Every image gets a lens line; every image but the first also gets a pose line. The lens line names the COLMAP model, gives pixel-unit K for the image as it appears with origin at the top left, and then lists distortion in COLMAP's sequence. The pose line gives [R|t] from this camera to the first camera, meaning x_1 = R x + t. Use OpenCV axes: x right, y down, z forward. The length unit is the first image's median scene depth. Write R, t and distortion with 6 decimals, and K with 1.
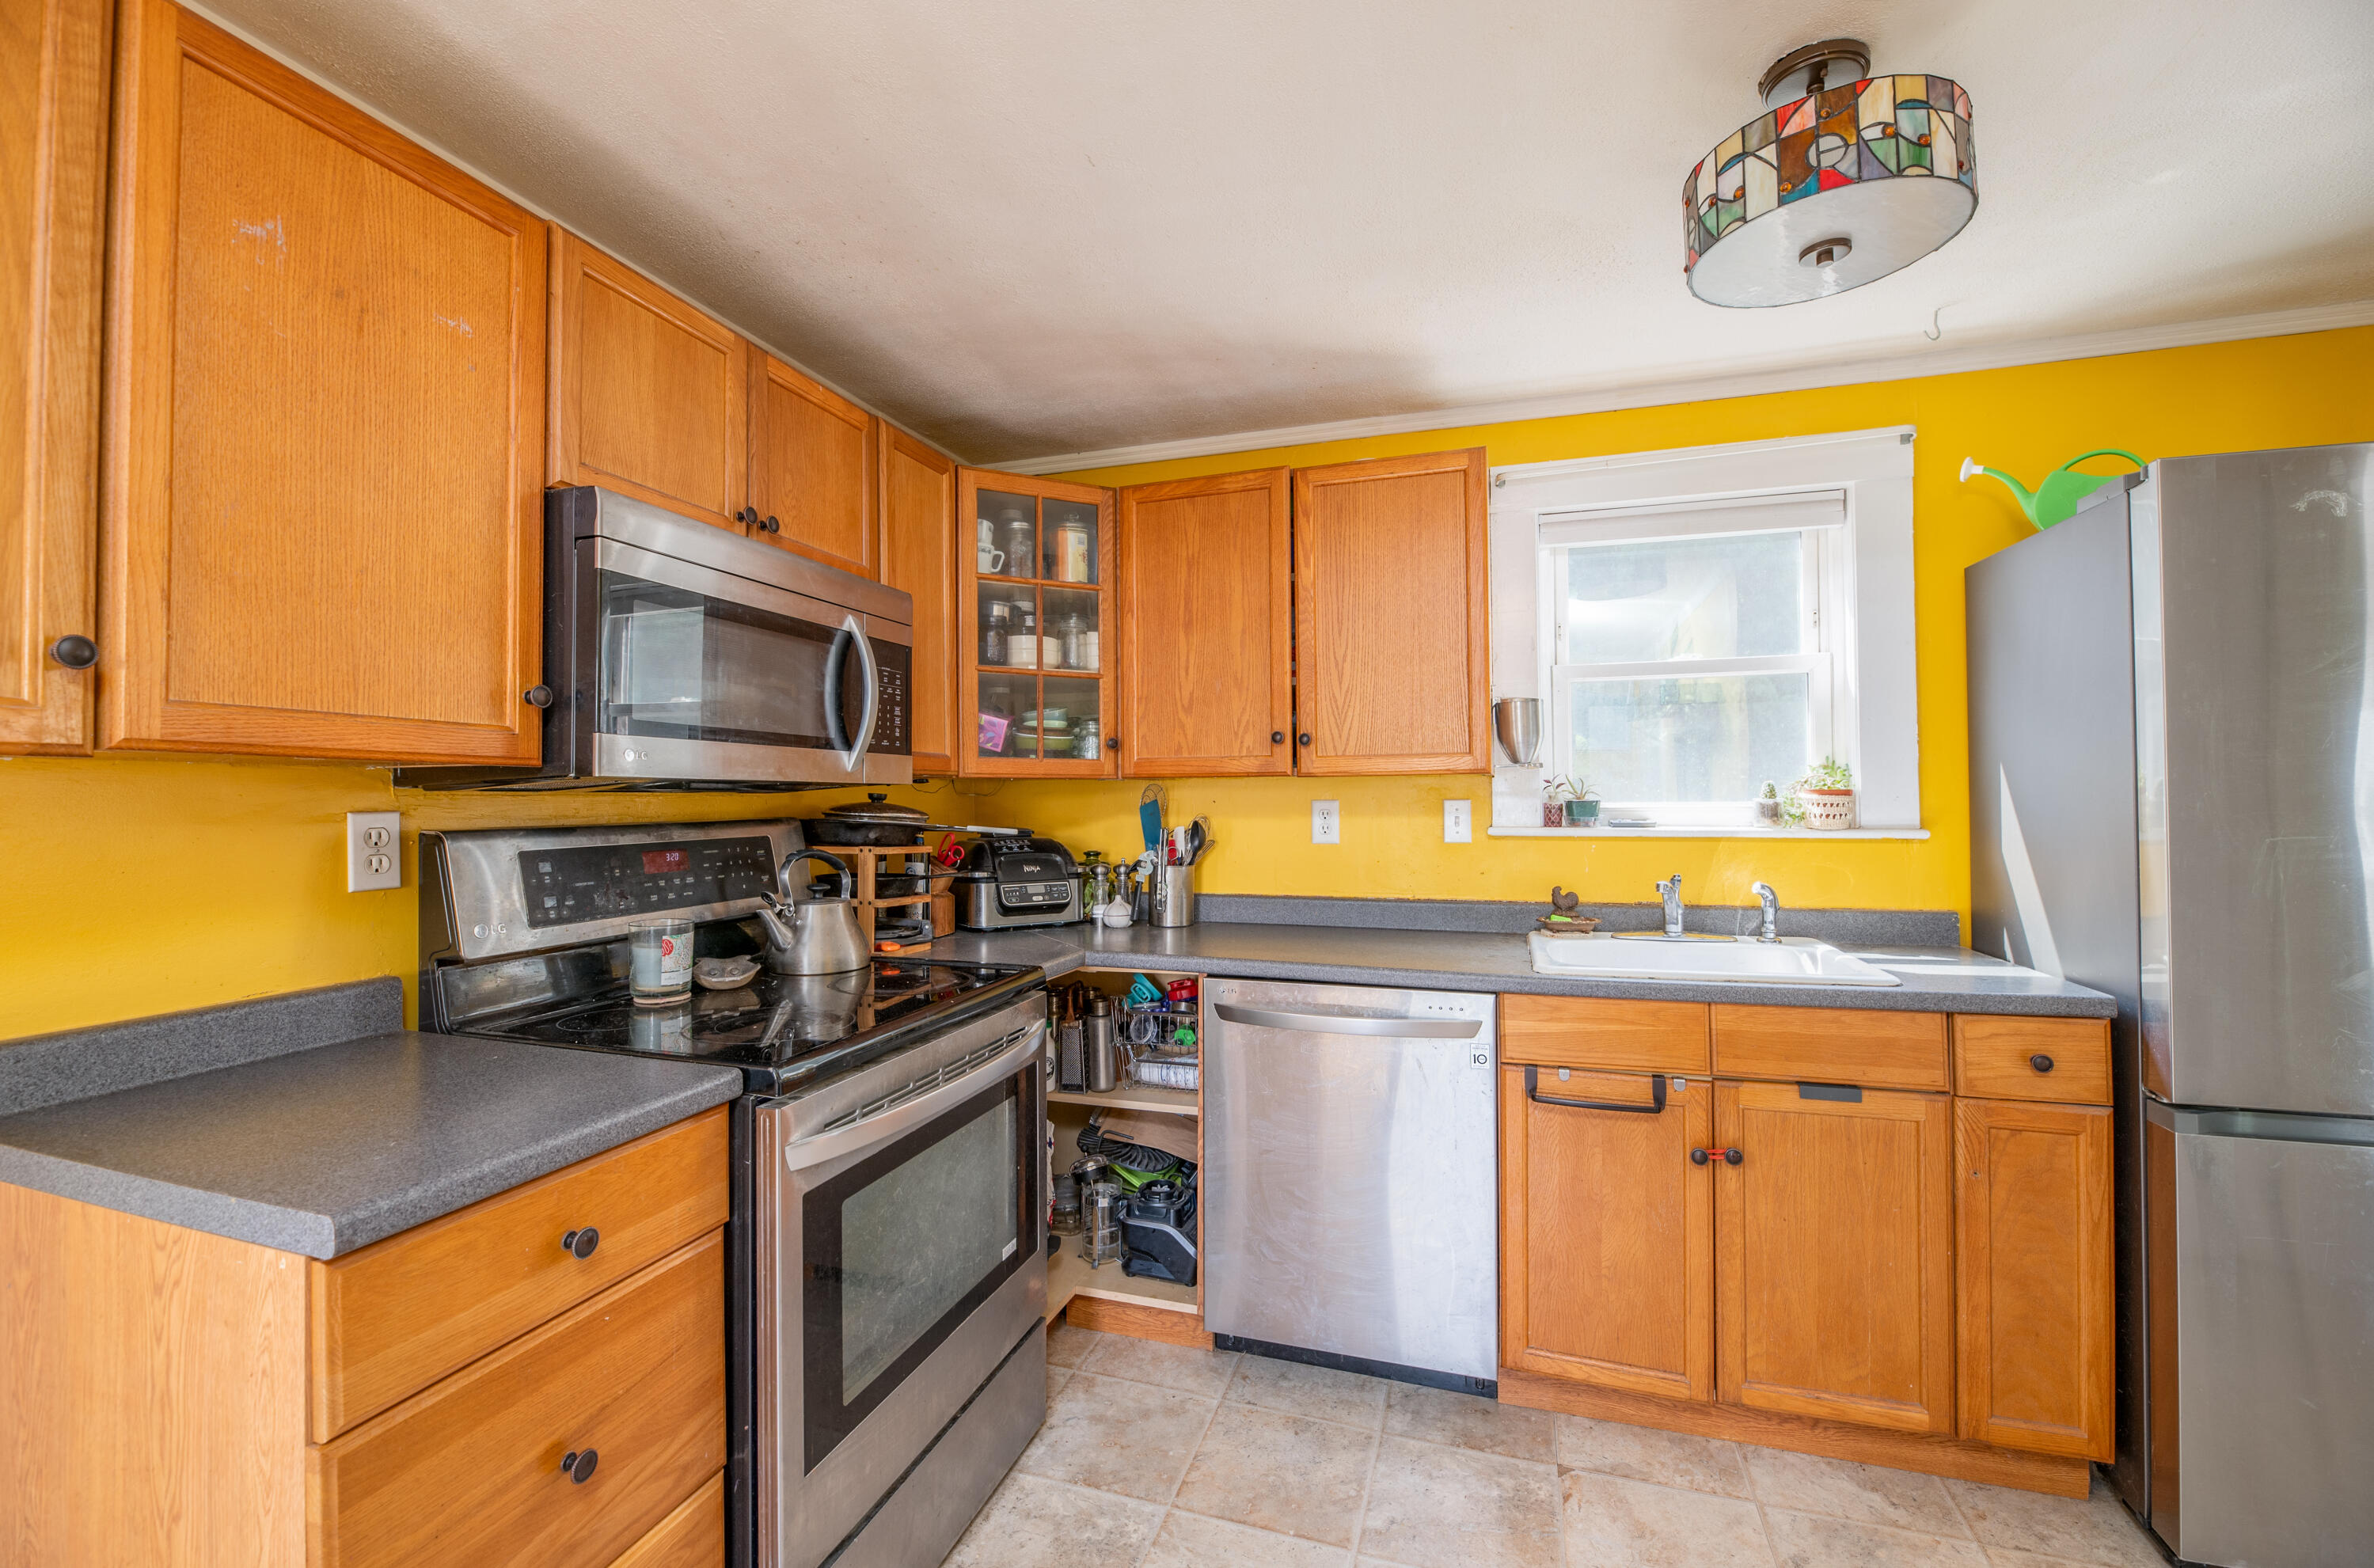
lens RADIAL K [[995.3, 0, 1180.6], [0, 995.3, 776.2], [0, 0, 1]] dist [-0.001540, -0.000221]
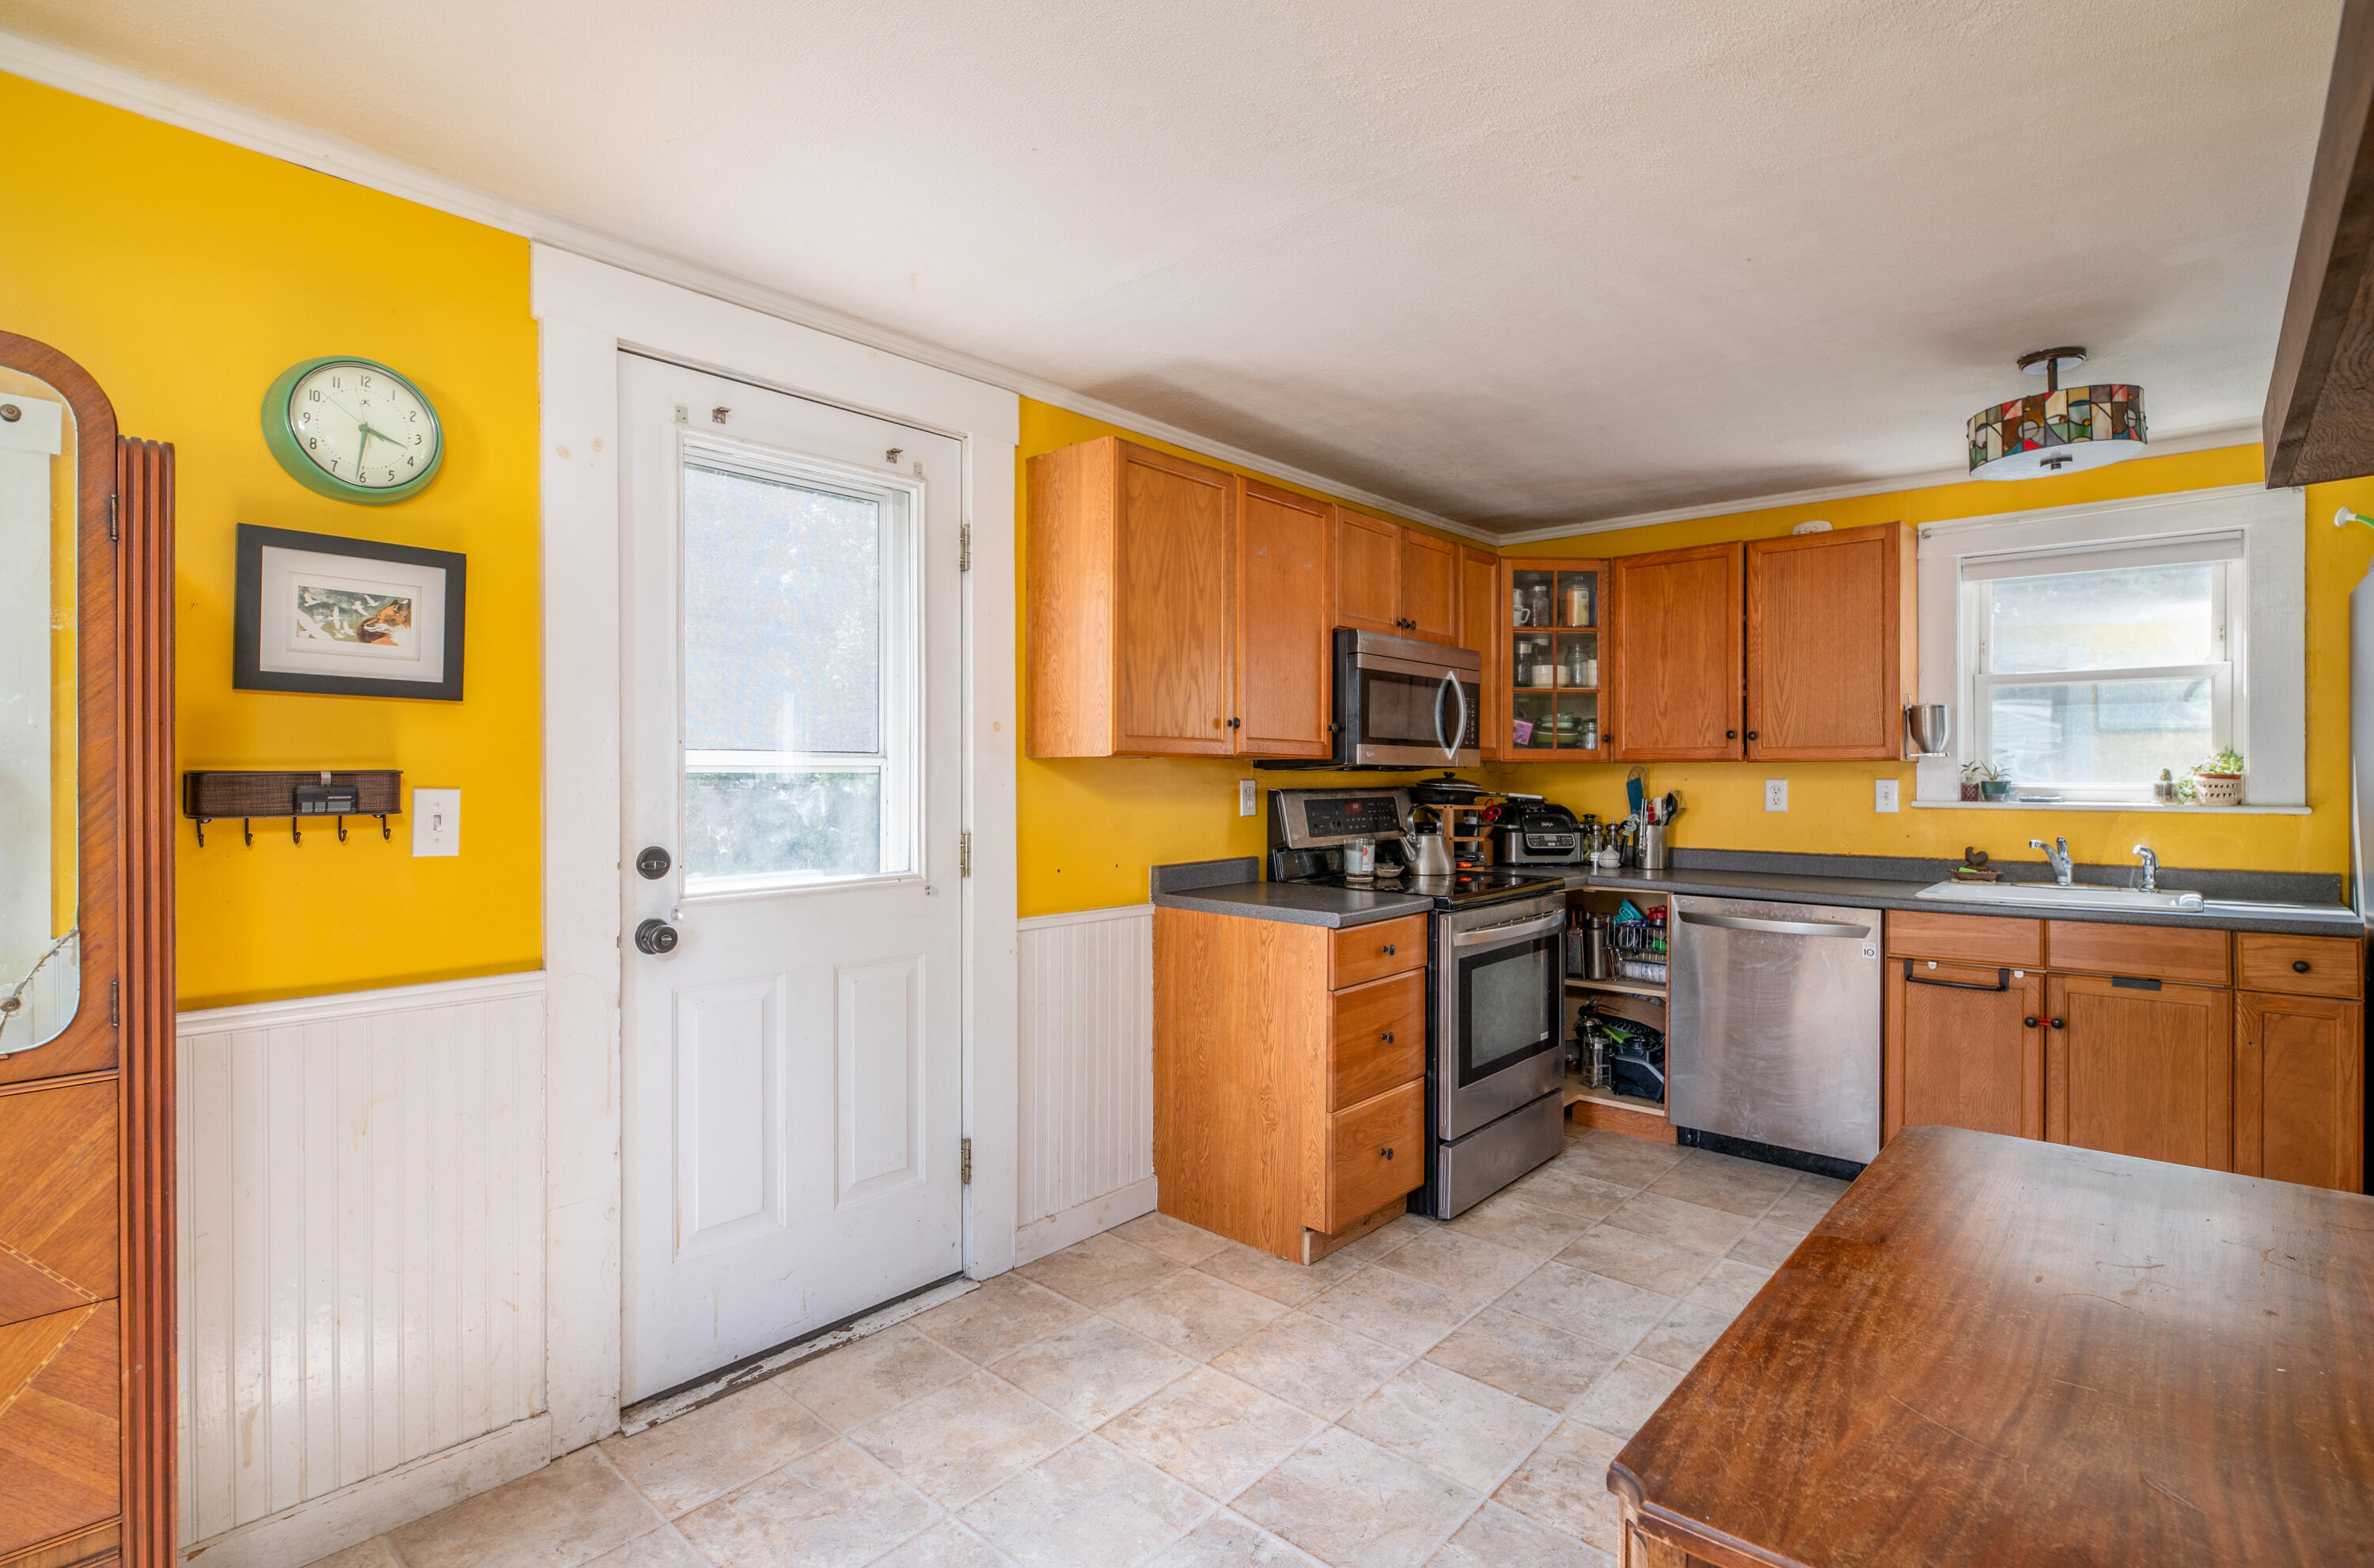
lens RADIAL K [[1148.0, 0, 1188.4], [0, 1148.0, 778.6], [0, 0, 1]] dist [0.001607, -0.000100]
pose [[0.919340, 0.008762, -0.393368, 0.032509], [0.001185, 0.999686, 0.025037, -0.018722], [0.393463, -0.023484, 0.919040, -0.852999]]
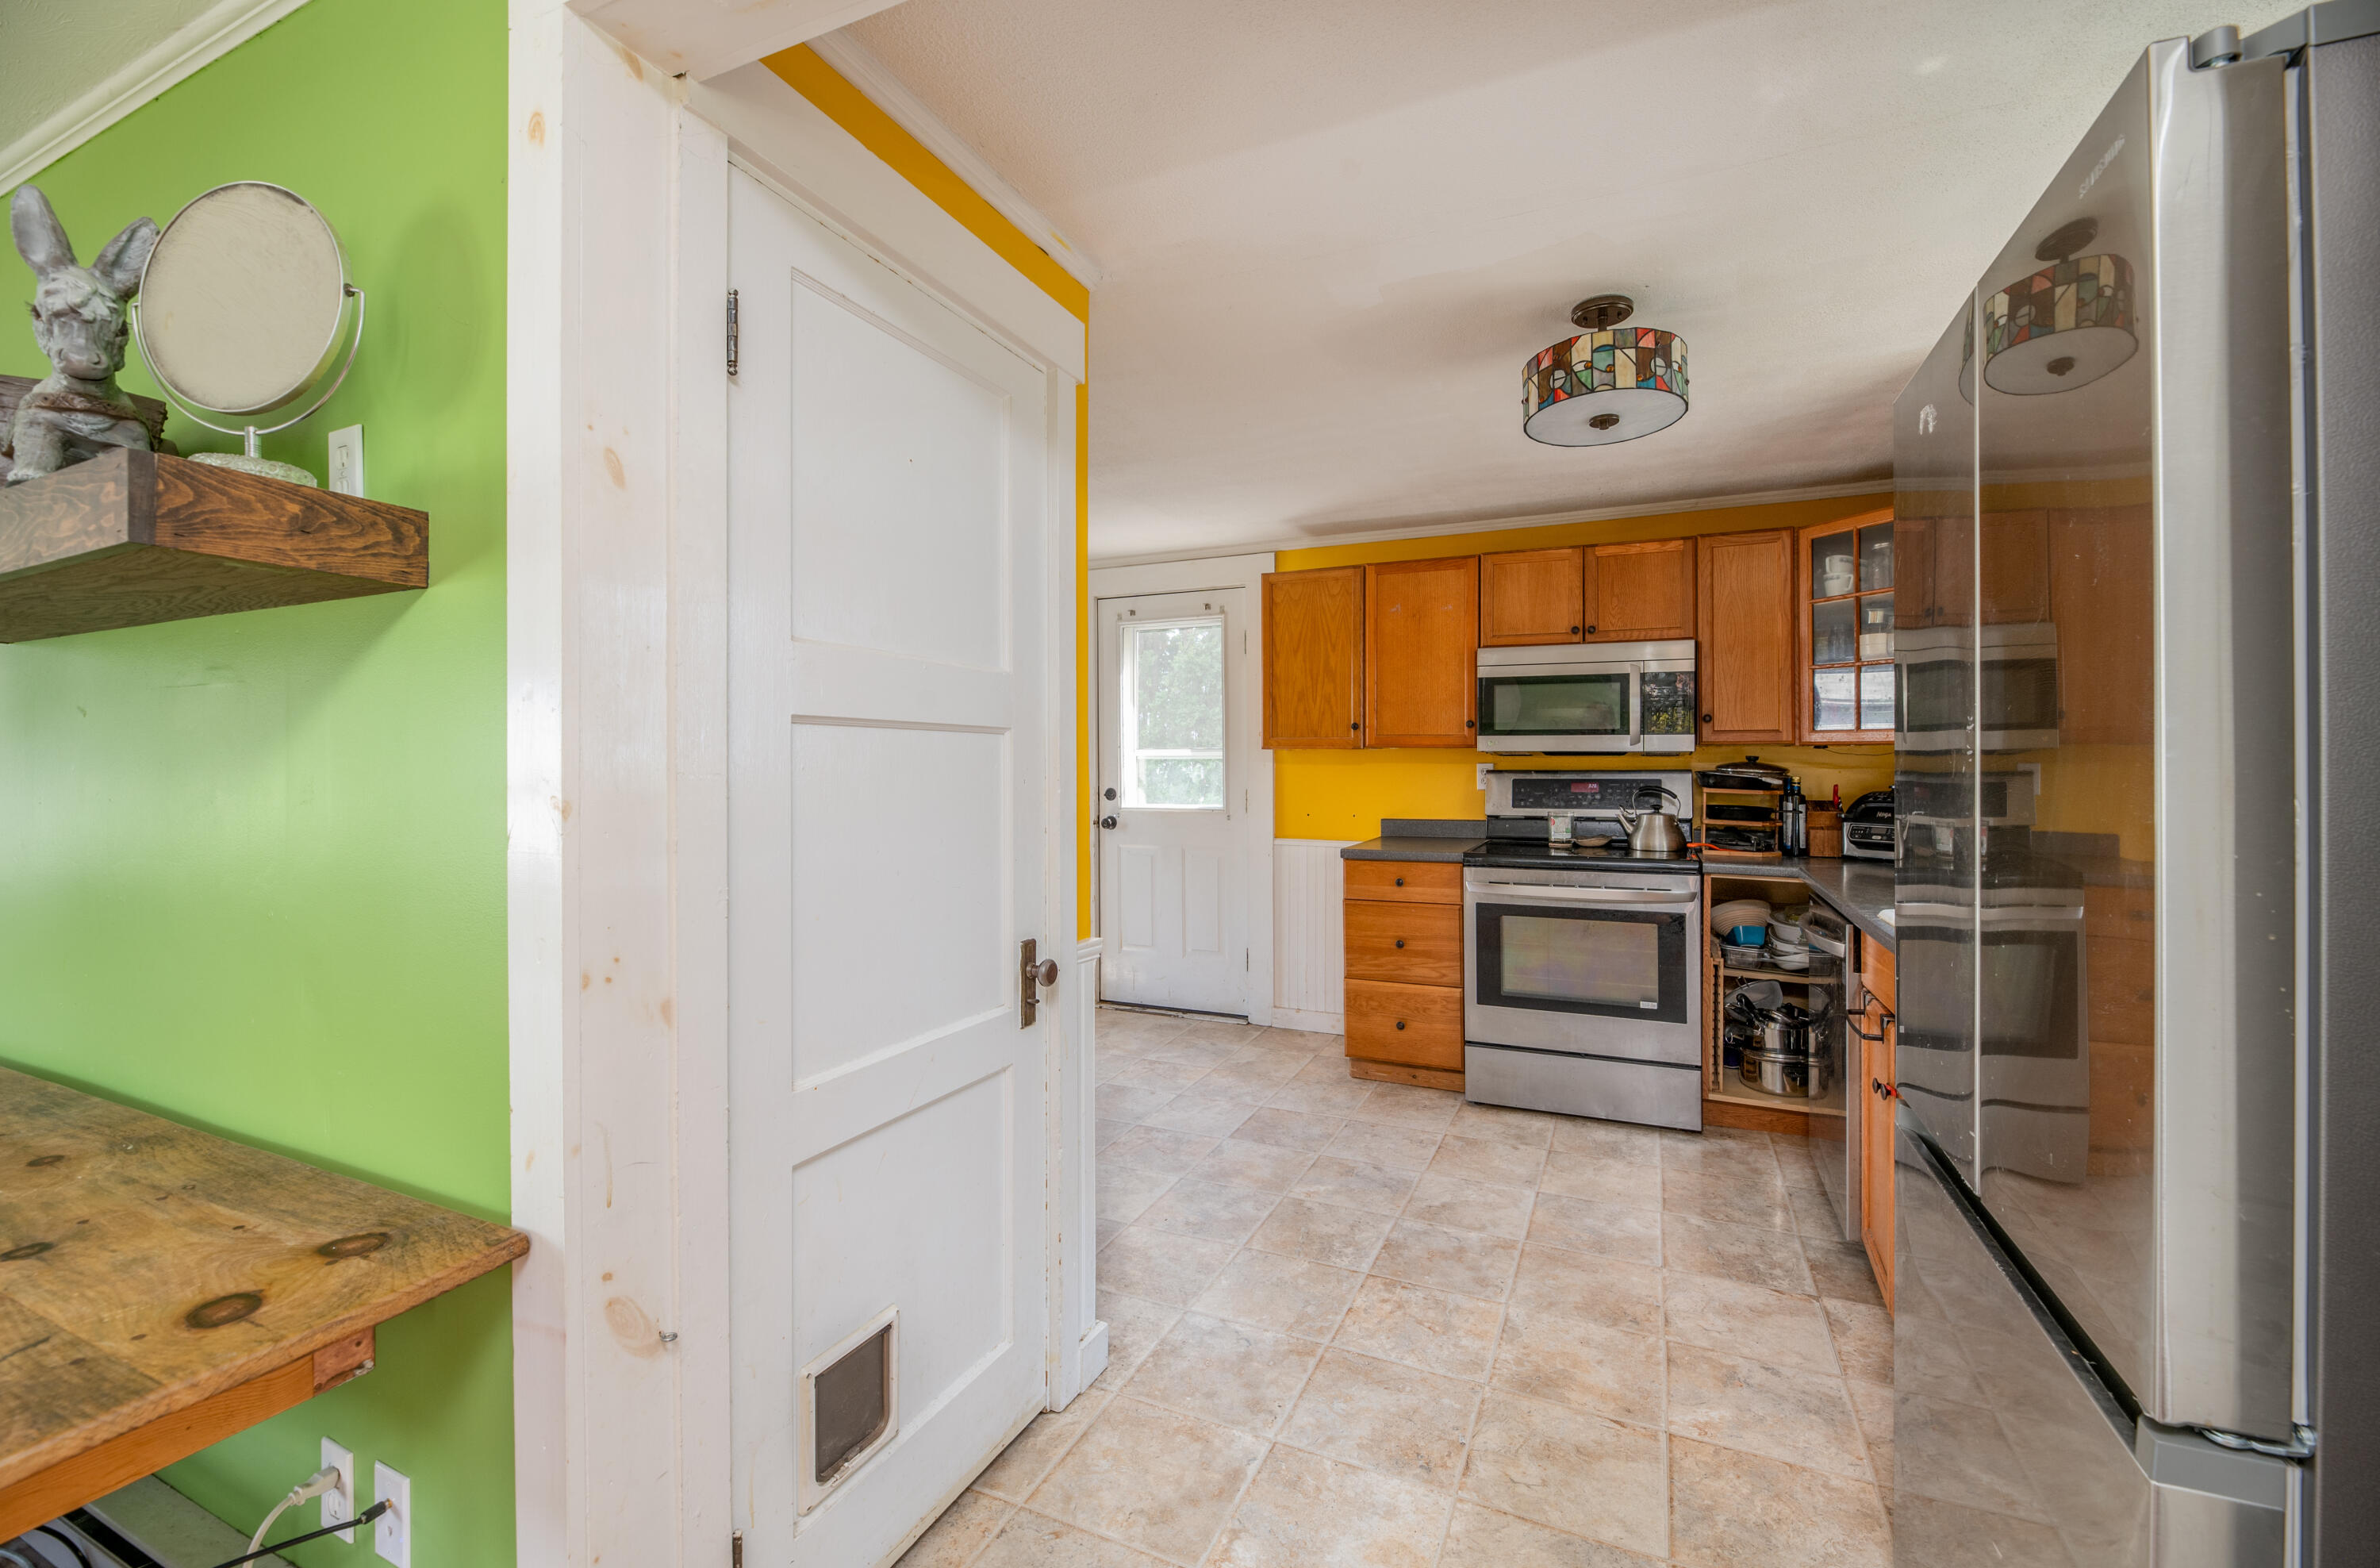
lens RADIAL K [[998.0, 0, 1183.6], [0, 998.0, 776.2], [0, 0, 1]] dist [-0.001540, -0.000221]
pose [[-0.122757, 0.022407, -0.992184, 1.394694], [0.022429, 0.999552, 0.019798, -0.002009], [0.992183, -0.019823, -0.123205, 0.307524]]
